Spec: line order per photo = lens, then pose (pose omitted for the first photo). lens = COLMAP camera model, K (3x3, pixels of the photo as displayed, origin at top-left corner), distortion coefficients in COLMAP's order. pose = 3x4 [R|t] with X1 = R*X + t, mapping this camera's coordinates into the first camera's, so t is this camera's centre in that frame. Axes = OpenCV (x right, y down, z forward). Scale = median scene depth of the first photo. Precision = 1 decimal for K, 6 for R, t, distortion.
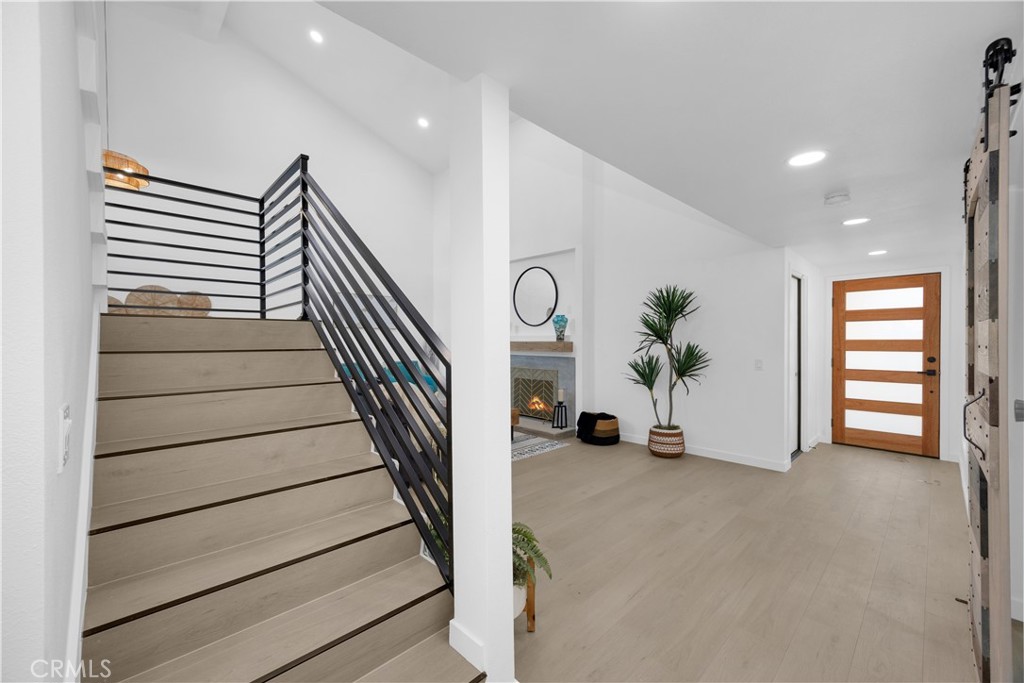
lens RADIAL K [[404.3, 0, 512.0], [0, 404.3, 341.5], [0, 0, 1]] dist [-0.000158, 0.000534]
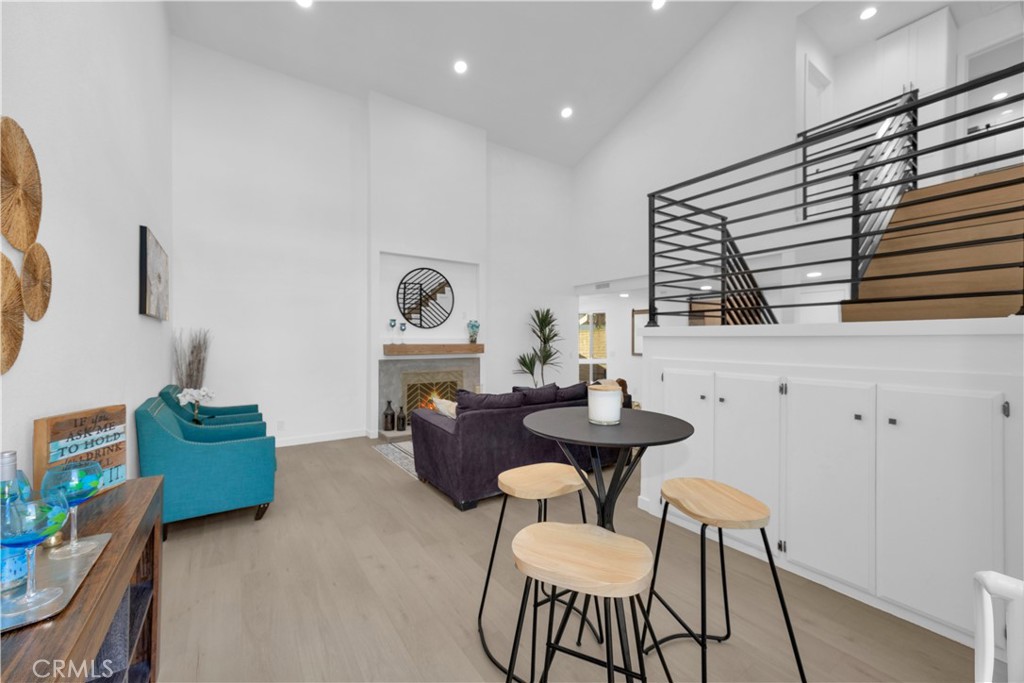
lens RADIAL K [[404.3, 0, 512.0], [0, 404.3, 341.5], [0, 0, 1]] dist [-0.000158, 0.000534]
pose [[0.161350, -0.002919, 0.986893, -0.930969], [0.001040, 0.999996, 0.002787, -0.009546], [-0.986897, 0.000577, 0.161353, 0.677543]]
